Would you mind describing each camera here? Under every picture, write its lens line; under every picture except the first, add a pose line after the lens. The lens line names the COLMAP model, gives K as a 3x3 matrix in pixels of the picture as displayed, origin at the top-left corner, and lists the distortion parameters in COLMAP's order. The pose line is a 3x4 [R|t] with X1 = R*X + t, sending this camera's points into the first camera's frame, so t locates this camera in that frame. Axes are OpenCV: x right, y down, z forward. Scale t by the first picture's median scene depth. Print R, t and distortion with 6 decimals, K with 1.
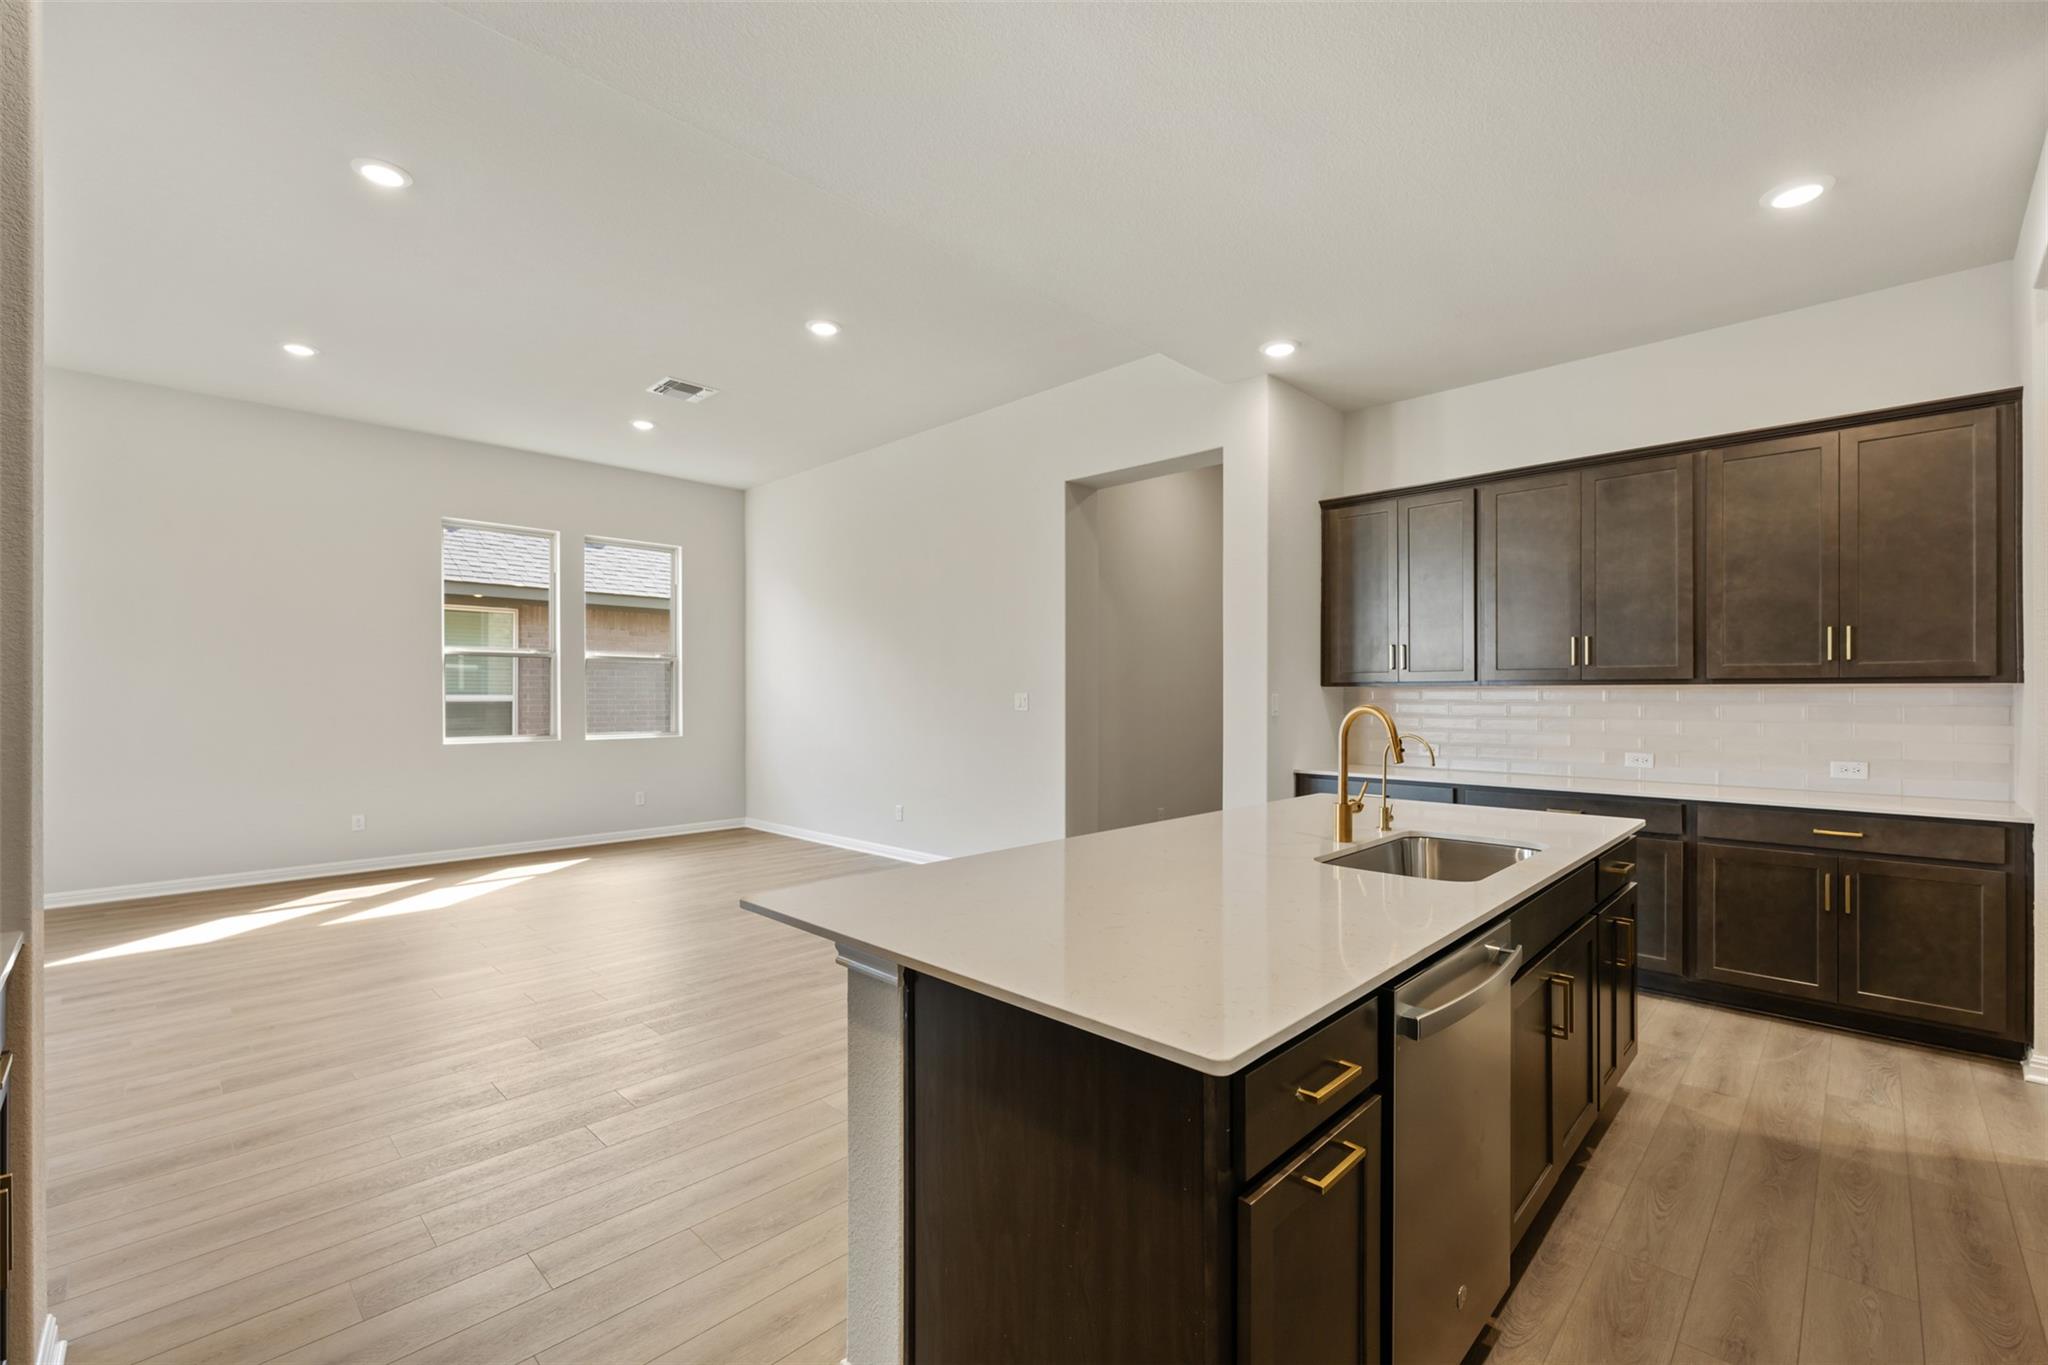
lens RADIAL K [[866.5, 0, 1023.7], [0, 866.5, 694.3], [0, 0, 1]] dist [-0.002131, -0.000395]
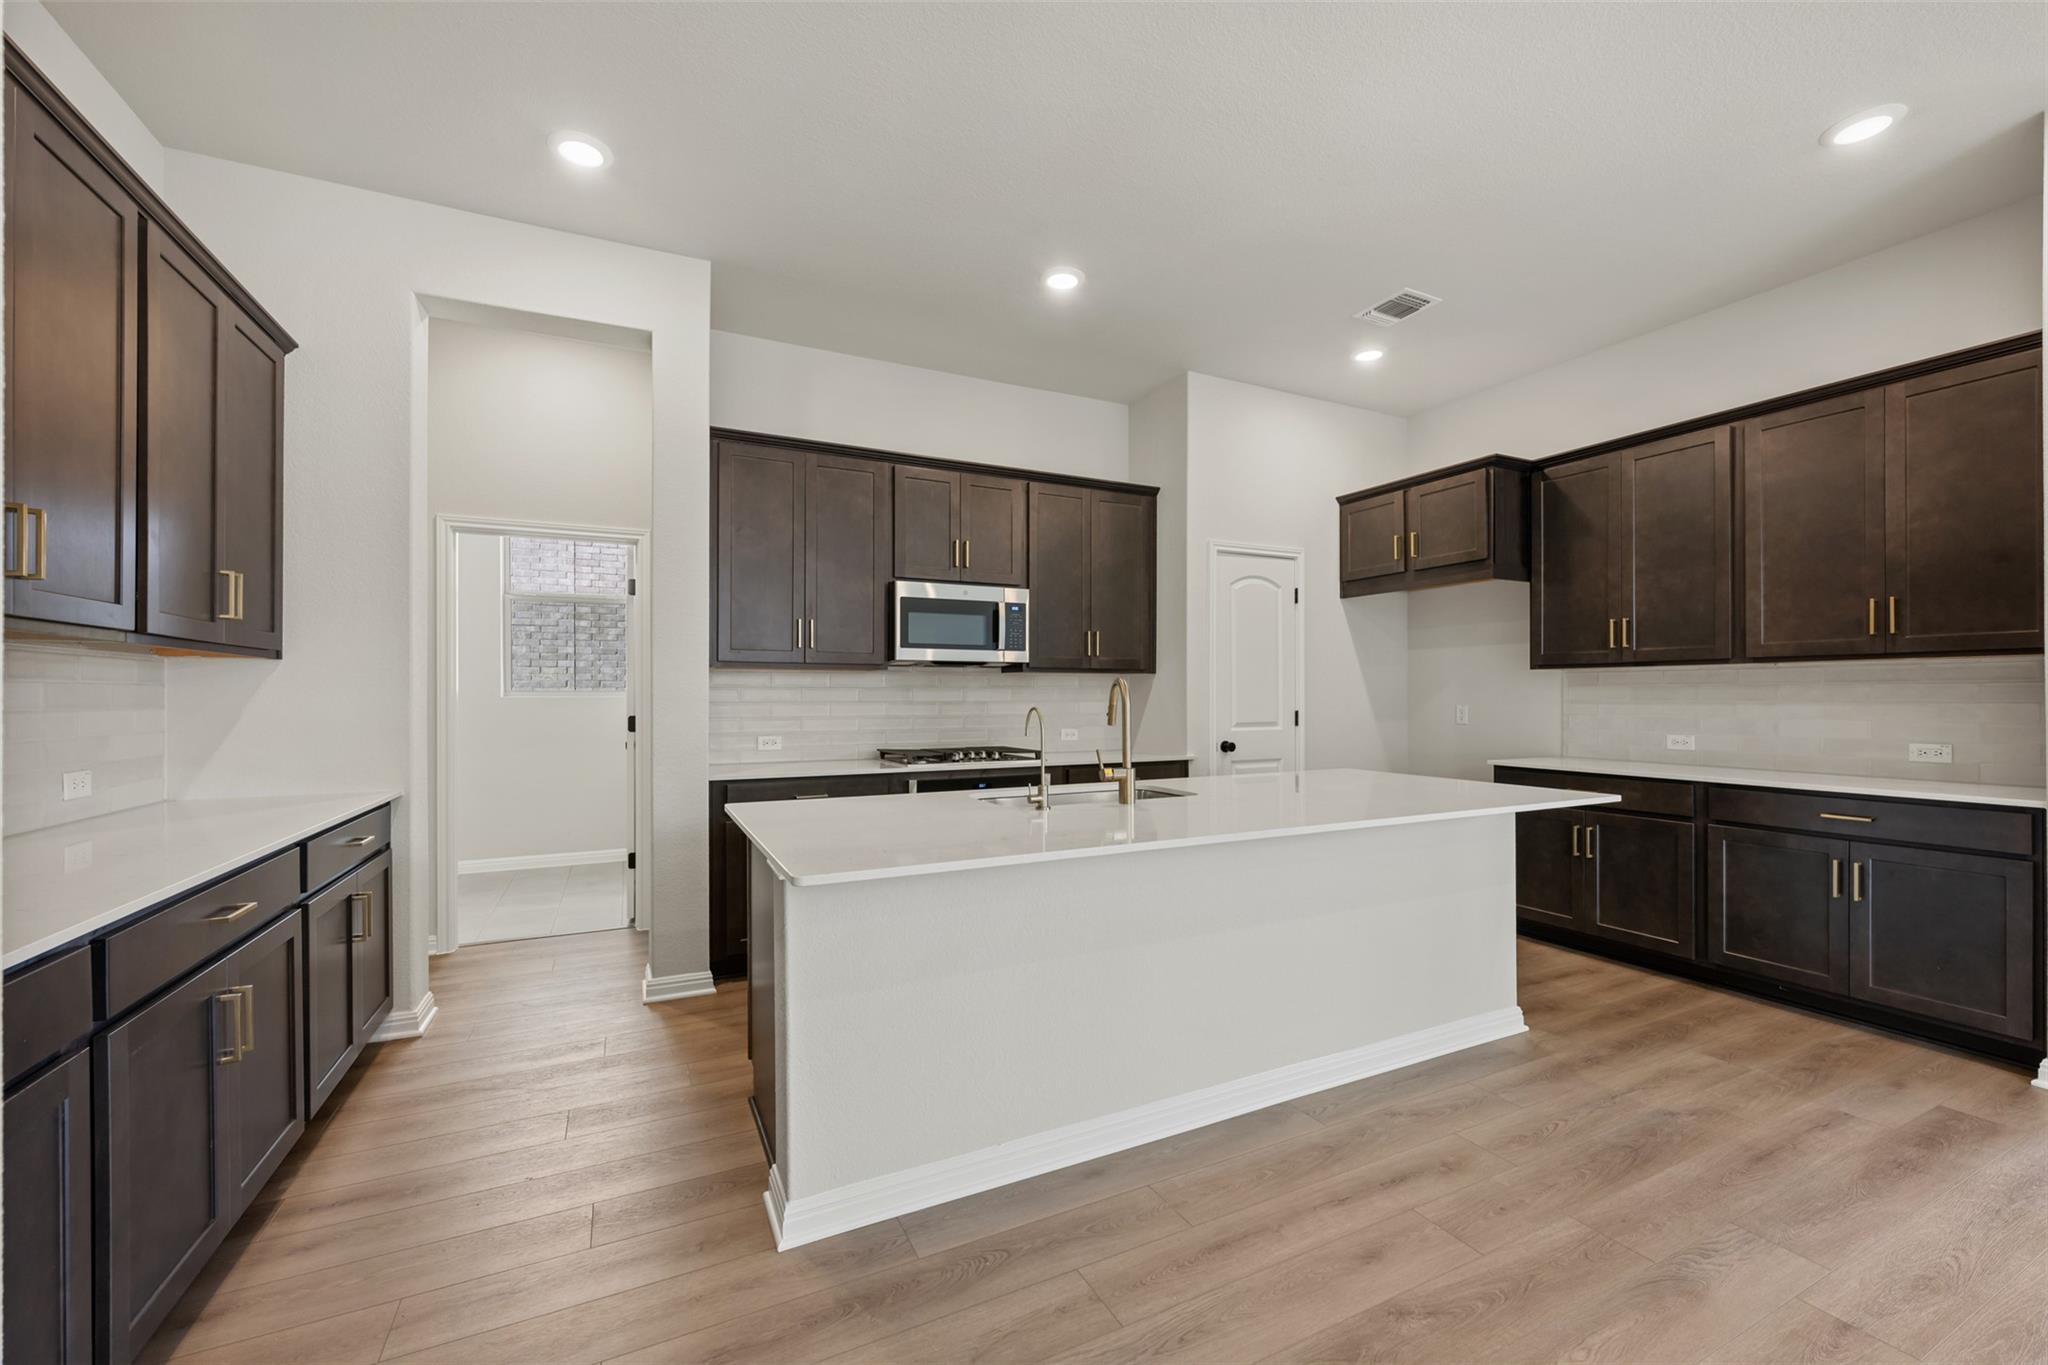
lens RADIAL K [[813.3, 0, 1020.9], [0, 813.3, 693.6], [0, 0, 1]] dist [-0.001825, 0.000357]
pose [[-0.941283, 0.002369, 0.337611, 0.053577], [0.001855, 0.999997, -0.001845, 0.012408], [-0.337615, -0.001111, -0.941284, 0.725132]]
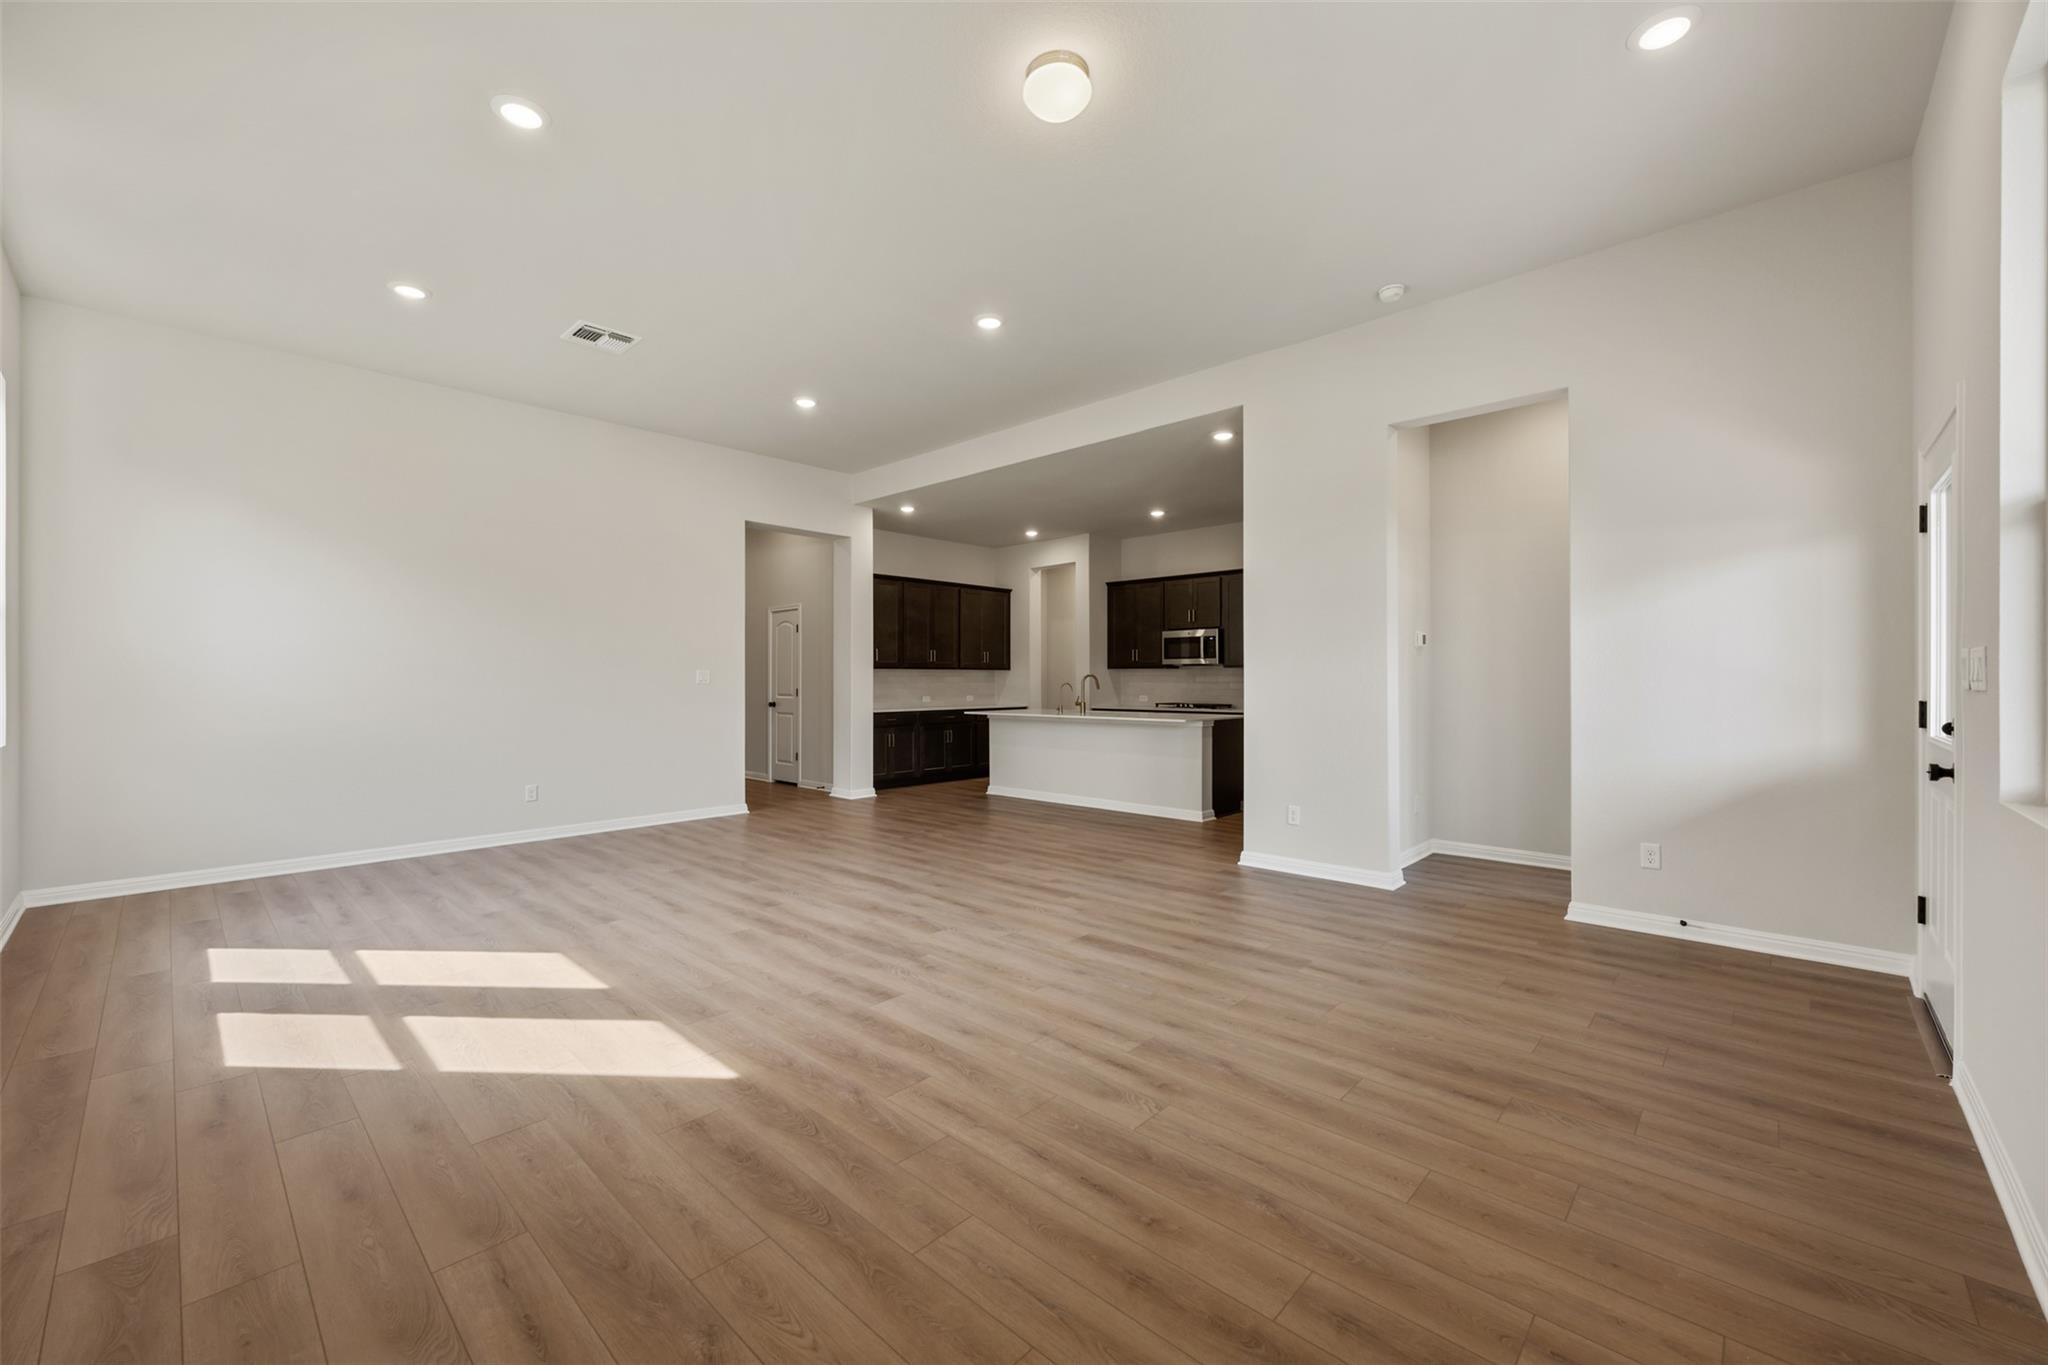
lens RADIAL K [[807.6, 0, 1022.2], [0, 807.6, 680.1], [0, 0, 1]] dist [-0.001052, 0.000273]
pose [[-0.017106, 0.000036, 0.999854, -1.049893], [0.002650, 0.999996, 0.000010, 0.012970], [-0.999850, 0.002650, -0.017106, 0.471135]]
